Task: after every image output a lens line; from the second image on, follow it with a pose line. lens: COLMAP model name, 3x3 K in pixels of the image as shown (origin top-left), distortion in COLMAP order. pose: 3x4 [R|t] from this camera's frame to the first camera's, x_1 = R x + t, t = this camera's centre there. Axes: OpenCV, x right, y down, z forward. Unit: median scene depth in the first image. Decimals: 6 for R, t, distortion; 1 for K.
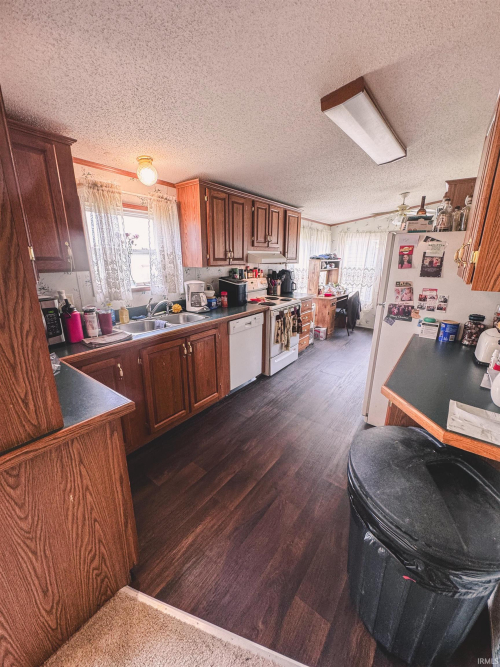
lens RADIAL K [[265.7, 0, 247.4], [0, 265.7, 329.3], [0, 0, 1]] dist [-0.003874, 0.000436]
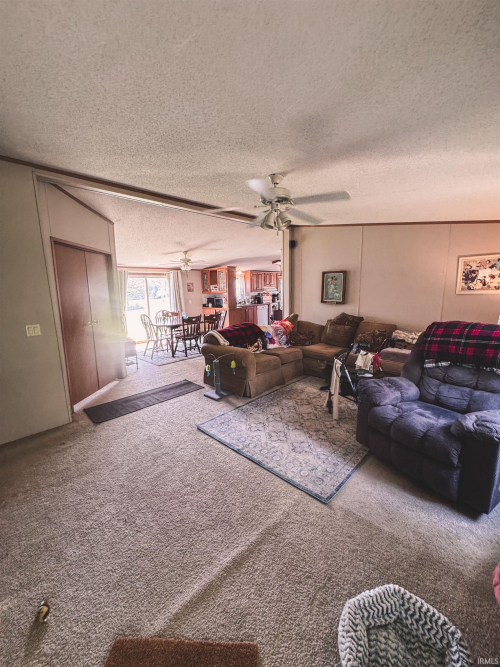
lens RADIAL K [[265.7, 0, 251.8], [0, 265.7, 332.8], [0, 0, 1]] dist [-0.003874, 0.000436]
pose [[0.991063, -0.005573, -0.133281, 0.253374], [-0.008765, 0.994247, -0.106755, 0.537976], [0.133109, 0.106969, 0.985312, -1.915123]]
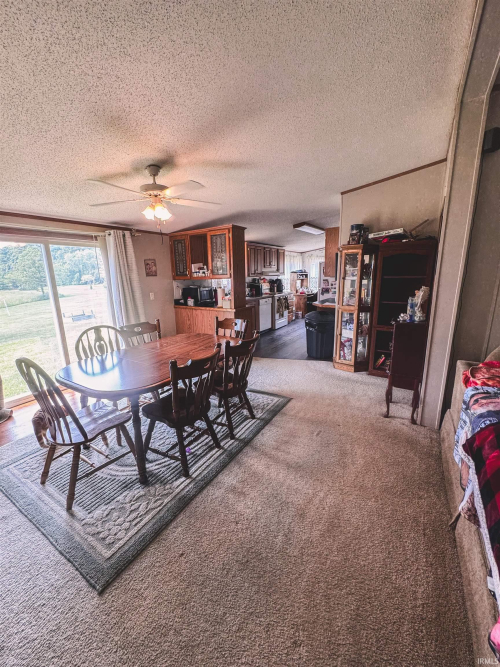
lens RADIAL K [[265.7, 0, 250.6], [0, 265.7, 331.4], [0, 0, 1]] dist [-0.003874, 0.000436]
pose [[0.995934, -0.043409, 0.078936, -0.244799], [0.047543, 0.997552, -0.051271, 0.264340], [-0.076517, 0.054815, 0.995560, -0.943836]]
